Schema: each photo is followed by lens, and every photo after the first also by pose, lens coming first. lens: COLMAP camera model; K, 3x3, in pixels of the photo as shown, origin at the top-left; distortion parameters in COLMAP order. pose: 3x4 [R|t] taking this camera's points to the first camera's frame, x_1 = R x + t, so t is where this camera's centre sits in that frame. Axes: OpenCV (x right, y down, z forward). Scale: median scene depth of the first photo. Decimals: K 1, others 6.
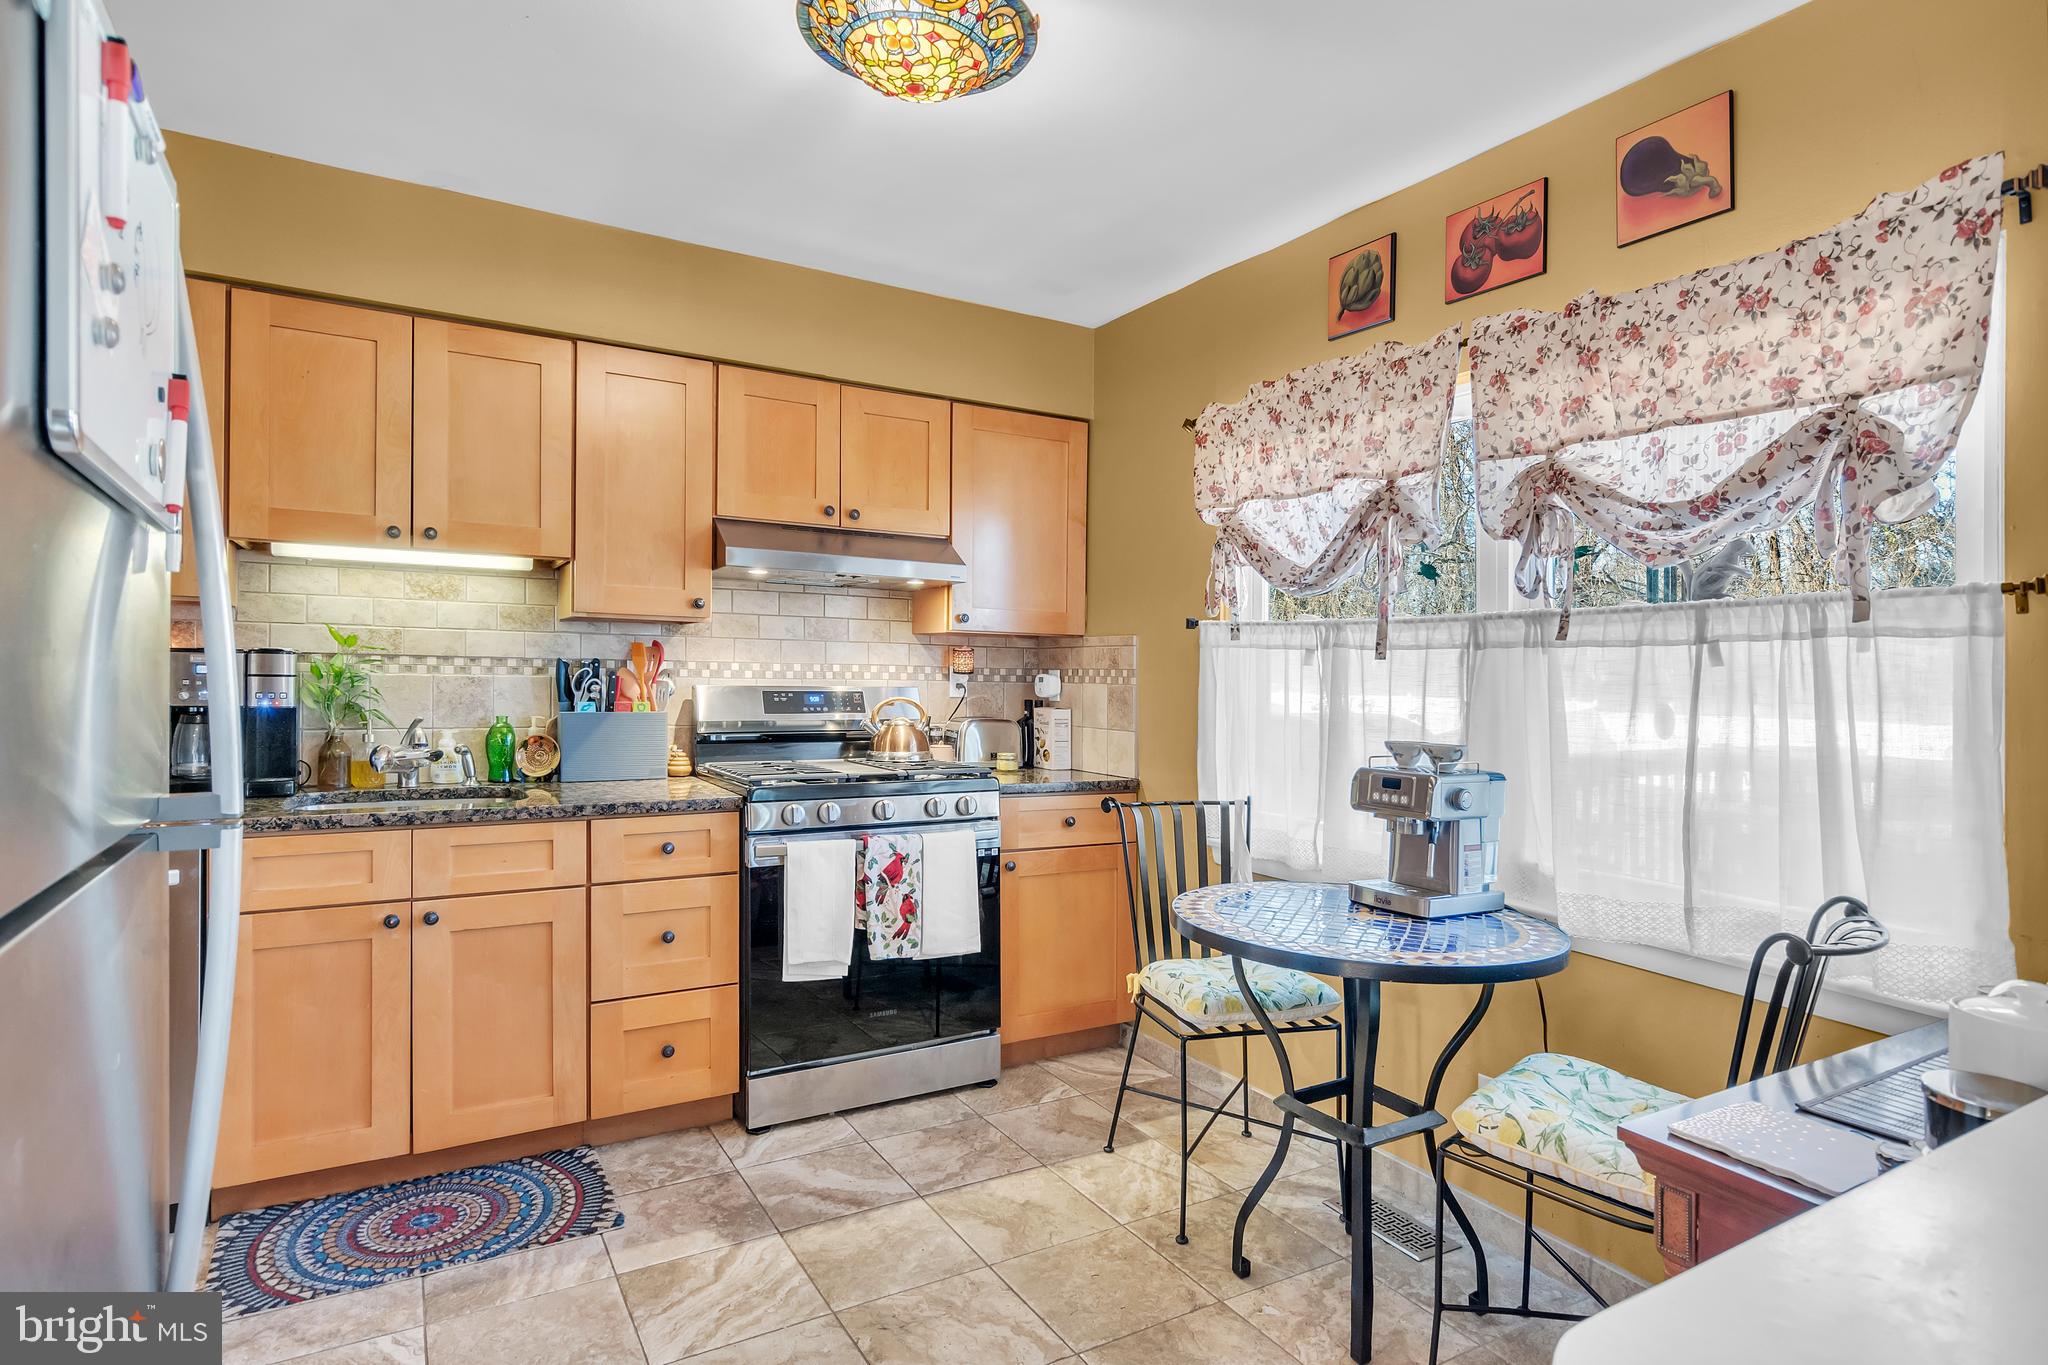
lens RADIAL K [[1092.6, 0, 975.1], [0, 1092.6, 694.2], [0, 0, 1]] dist [0.005538, -0.002446]
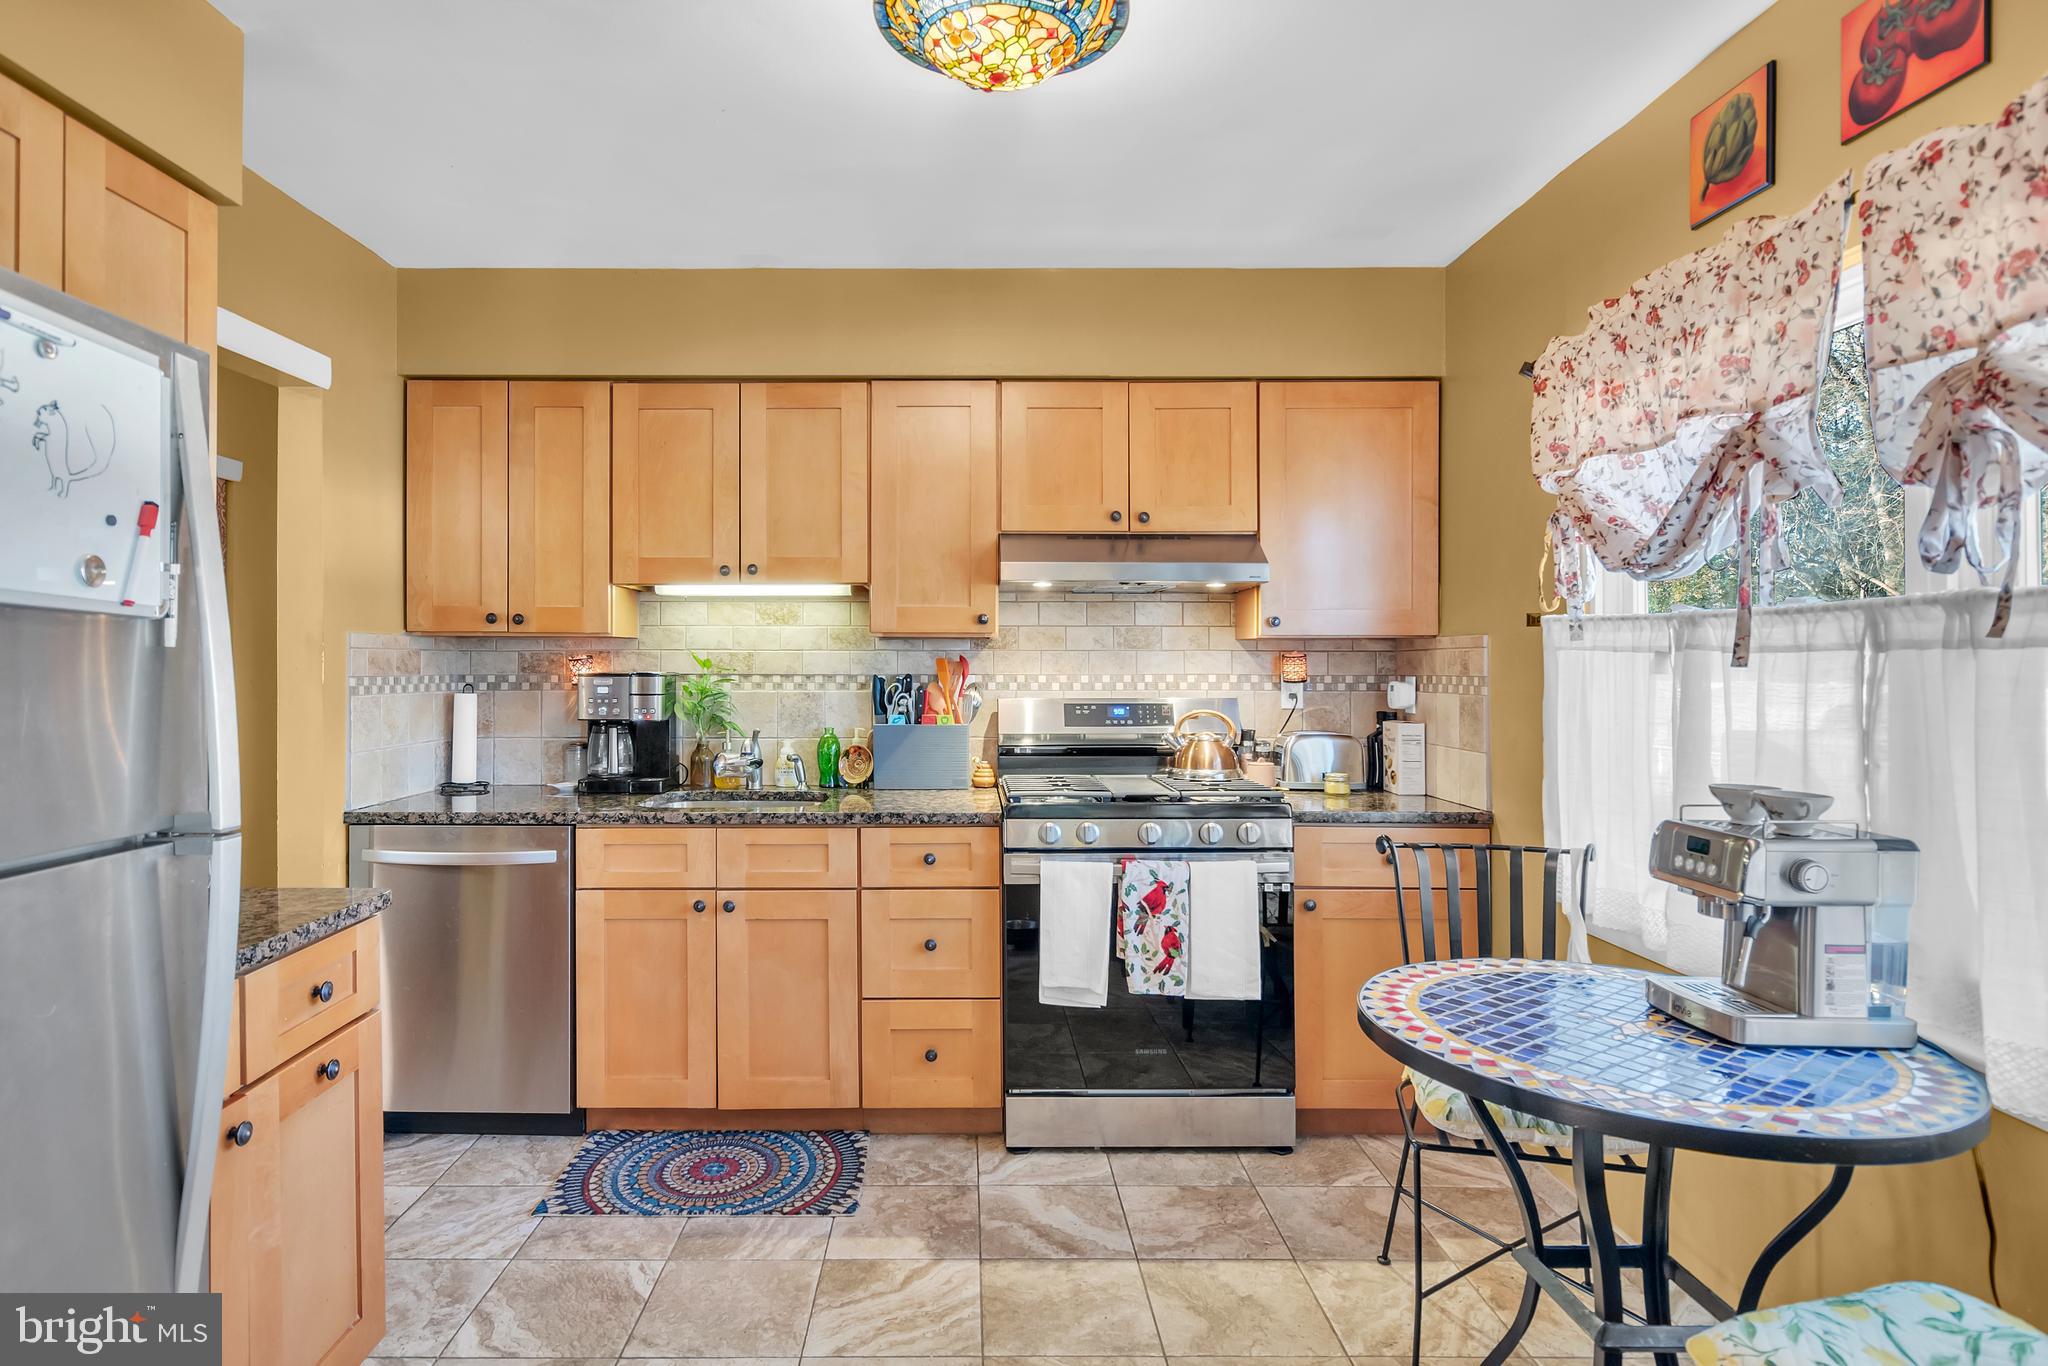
lens RADIAL K [[1092.6, 0, 917.1], [0, 1092.6, 687.4], [0, 0, 1]] dist [0.005538, -0.002446]
pose [[0.861948, -0.008872, -0.506920, 0.243766], [0.006750, 0.999959, -0.006023, -0.015982], [0.506953, 0.001770, 0.861972, 0.104456]]
